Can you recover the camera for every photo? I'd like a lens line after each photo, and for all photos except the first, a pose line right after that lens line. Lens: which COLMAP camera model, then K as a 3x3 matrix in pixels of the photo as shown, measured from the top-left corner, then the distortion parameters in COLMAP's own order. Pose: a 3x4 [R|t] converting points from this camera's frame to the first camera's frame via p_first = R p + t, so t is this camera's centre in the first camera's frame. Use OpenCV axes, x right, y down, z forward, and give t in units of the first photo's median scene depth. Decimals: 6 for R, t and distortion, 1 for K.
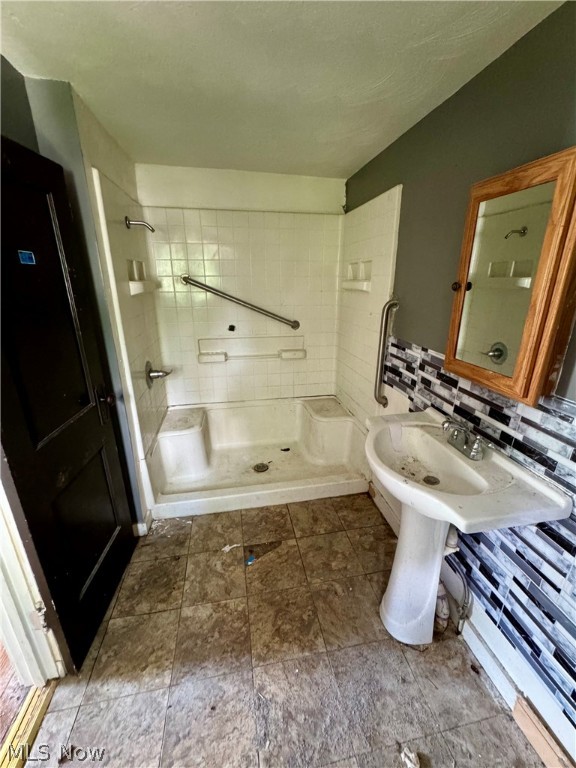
lens RADIAL K [[310.8, 0, 289.9], [0, 310.8, 382.7], [0, 0, 1]] dist [-0.001876, 0.000513]
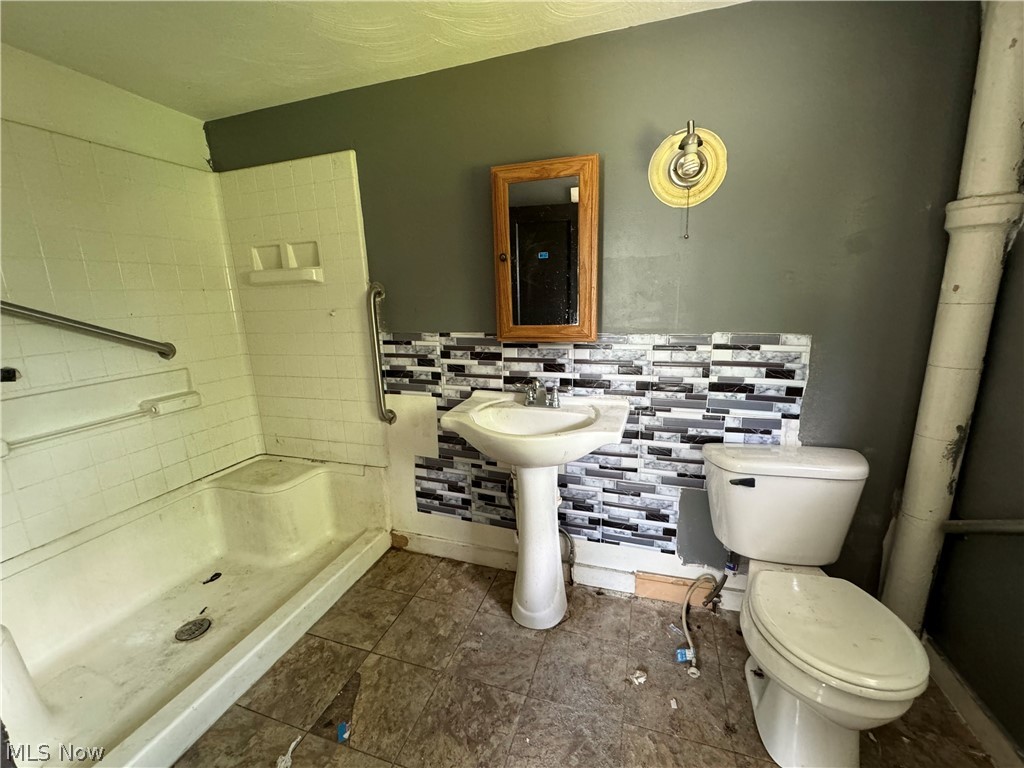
lens RADIAL K [[414.4, 0, 508.4], [0, 414.4, 381.9], [0, 0, 1]] dist [-0.001876, 0.000513]
pose [[0.505414, -0.202031, 0.838893, -0.516902], [0.302104, 0.952102, 0.047284, 0.024268], [-0.808264, 0.229535, 0.542239, 0.221409]]
